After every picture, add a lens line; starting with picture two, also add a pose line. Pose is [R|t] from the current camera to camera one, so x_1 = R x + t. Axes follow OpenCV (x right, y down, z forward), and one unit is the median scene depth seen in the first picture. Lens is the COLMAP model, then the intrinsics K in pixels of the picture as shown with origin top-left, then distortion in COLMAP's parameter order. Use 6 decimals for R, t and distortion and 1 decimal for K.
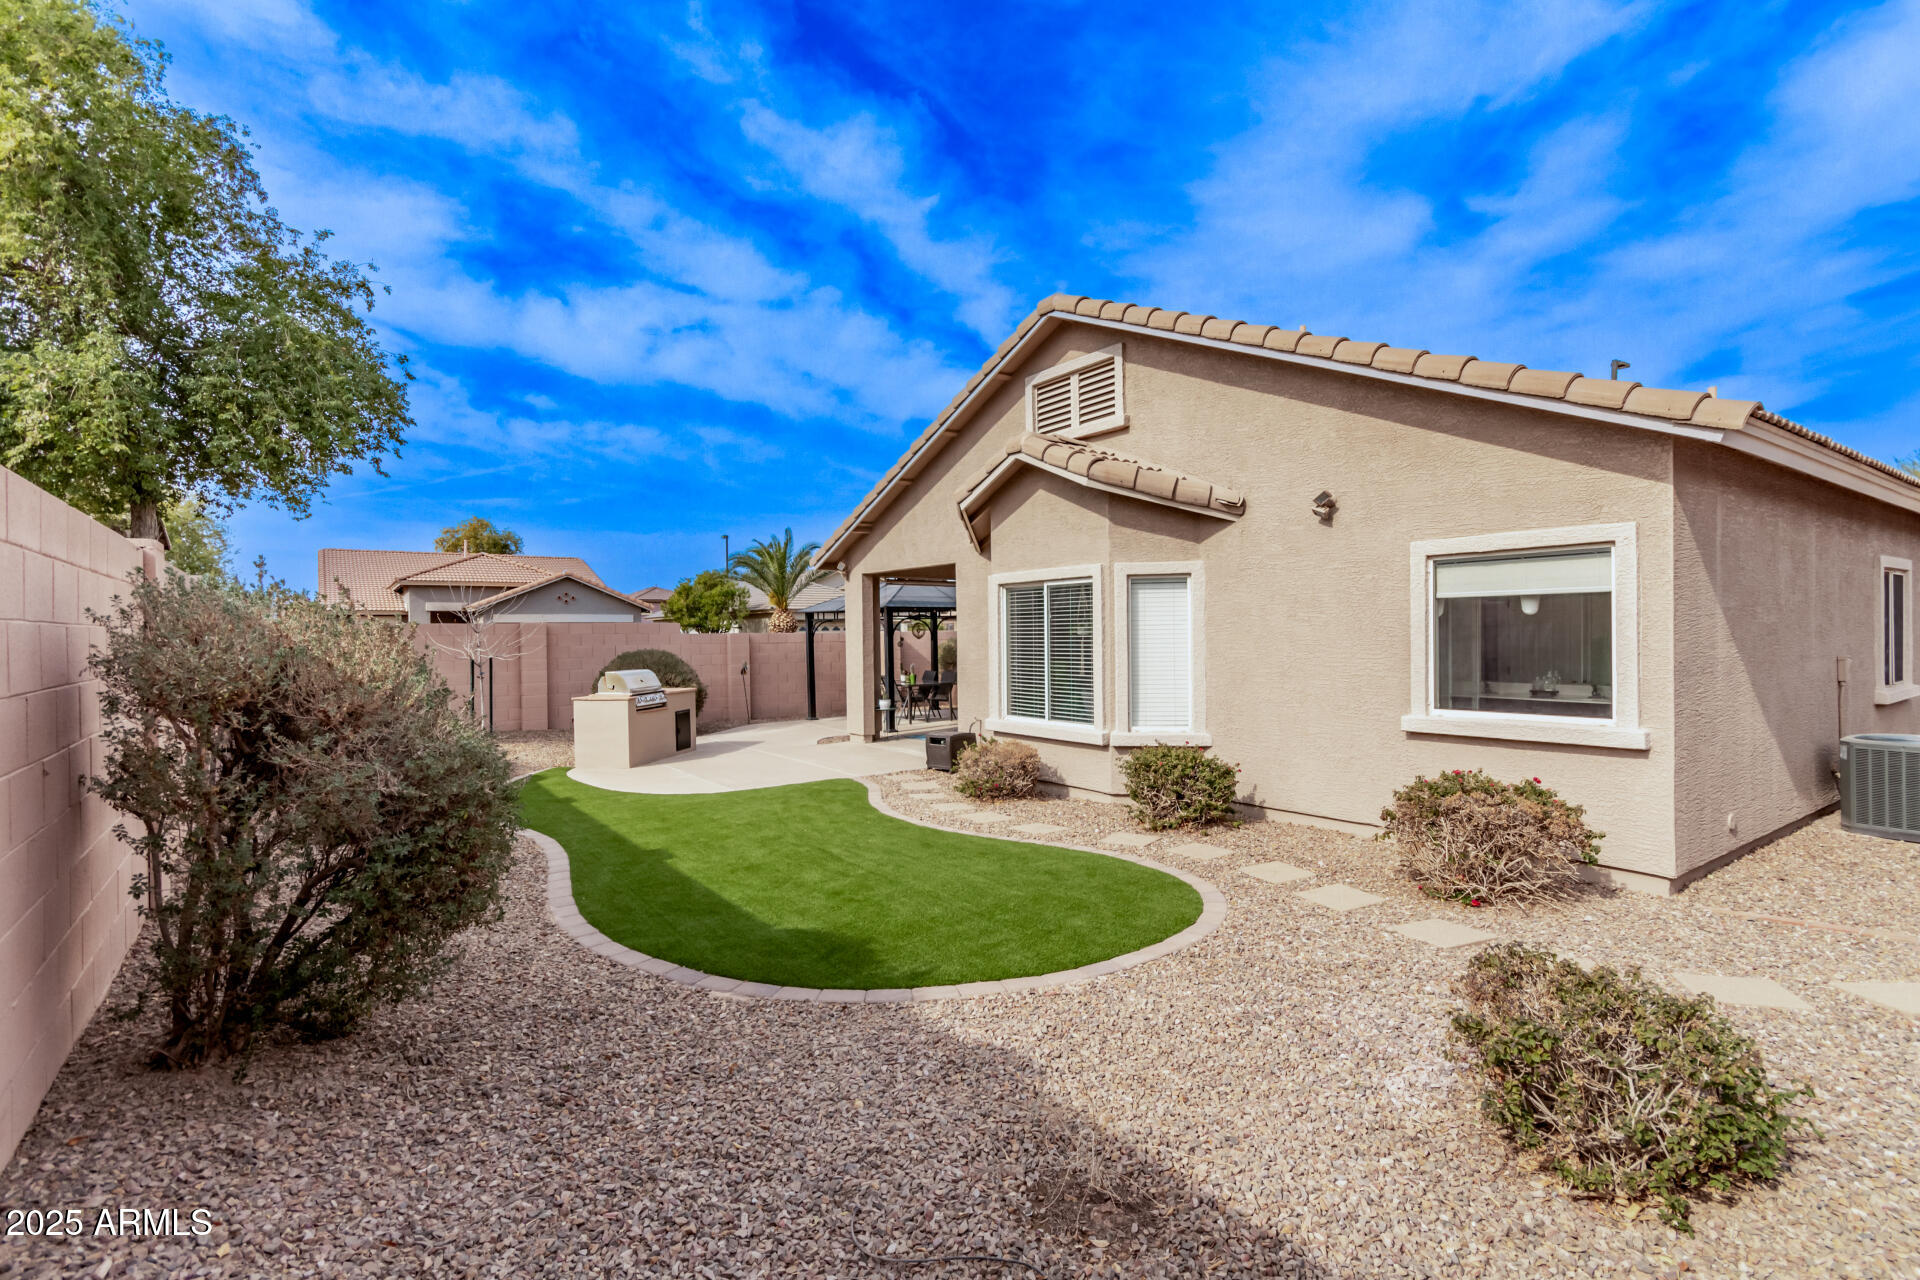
lens RADIAL K [[905.7, 0, 960.0], [0, 905.7, 640.0], [0, 0, 1]] dist [-0.000269, 0.000083]
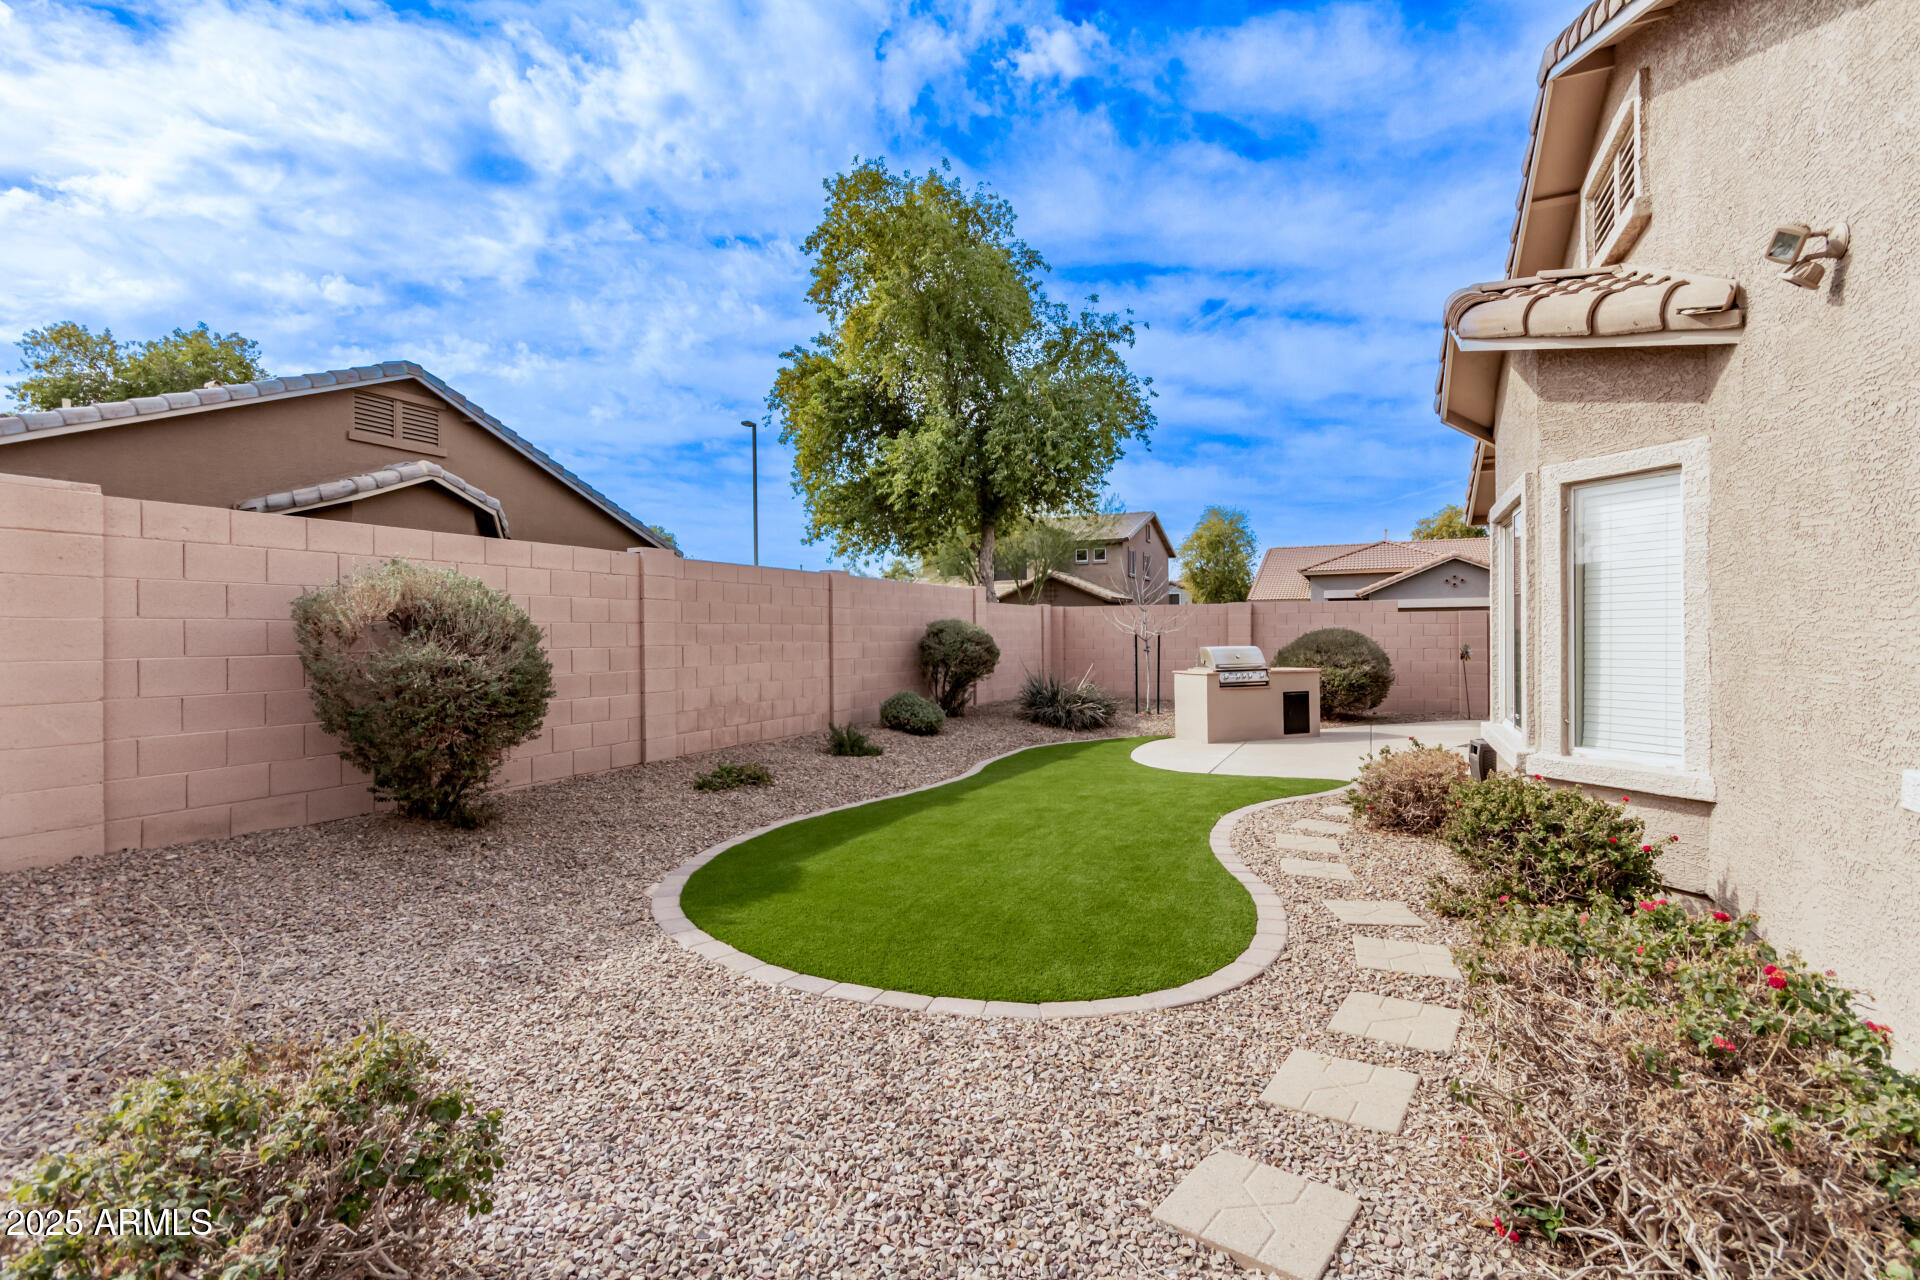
lens RADIAL K [[889.5, 0, 960.0], [0, 889.5, 640.0], [0, 0, 1]] dist [0.000225, -0.000109]
pose [[0.494392, 0.013469, -0.869135, 0.386983], [-0.004171, 0.999905, 0.013122, 0.017400], [0.869229, -0.002863, 0.494401, 0.303988]]
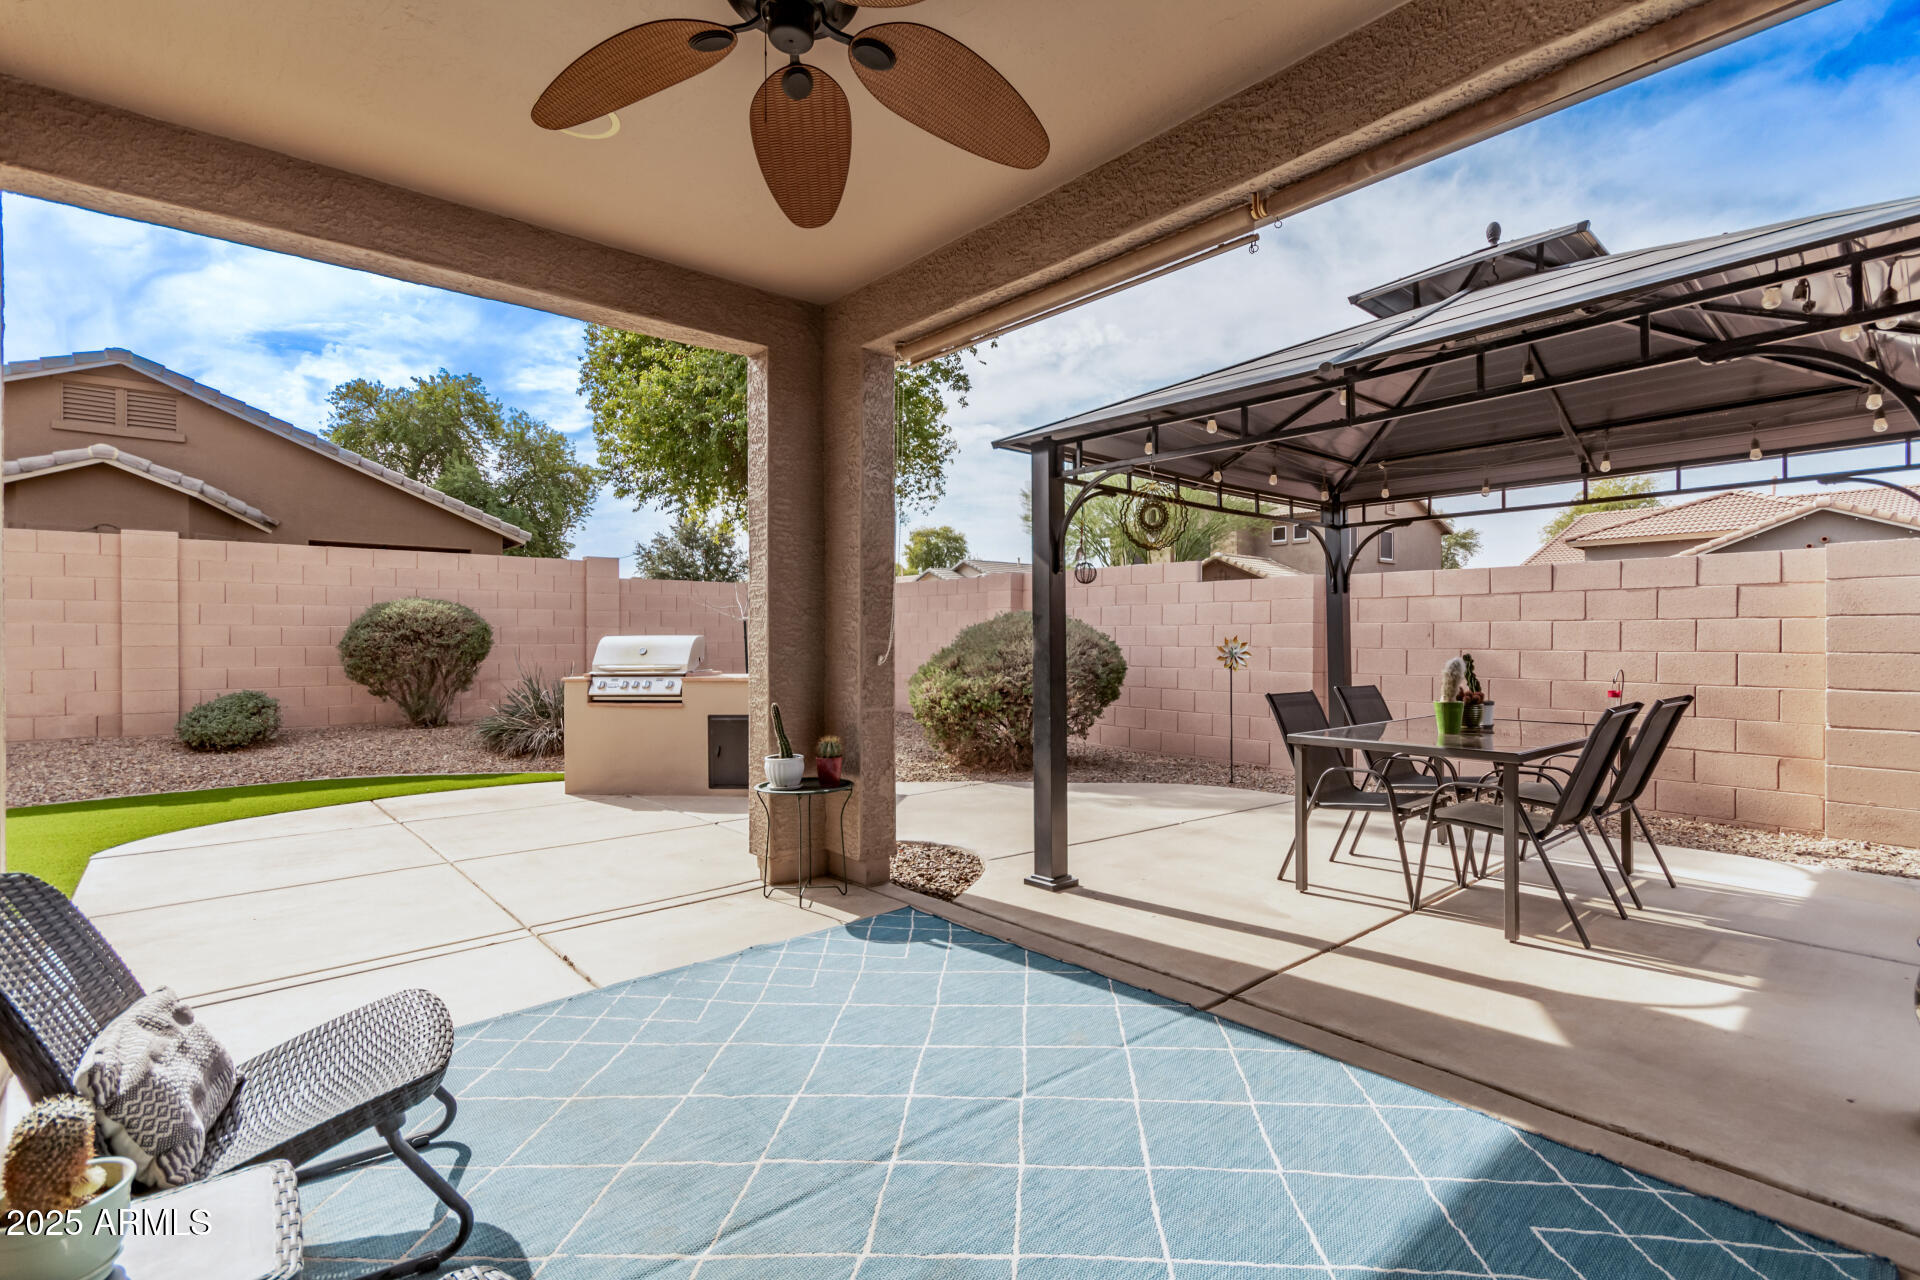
lens RADIAL K [[881.4, 0, 959.3], [0, 881.4, 633.6], [0, 0, 1]] dist [-0.001105, -0.000682]
pose [[0.092600, 0.011333, -0.995639, 0.270478], [-0.008604, 0.999907, 0.010582, 0.028500], [0.995666, 0.007587, 0.092689, 1.327407]]
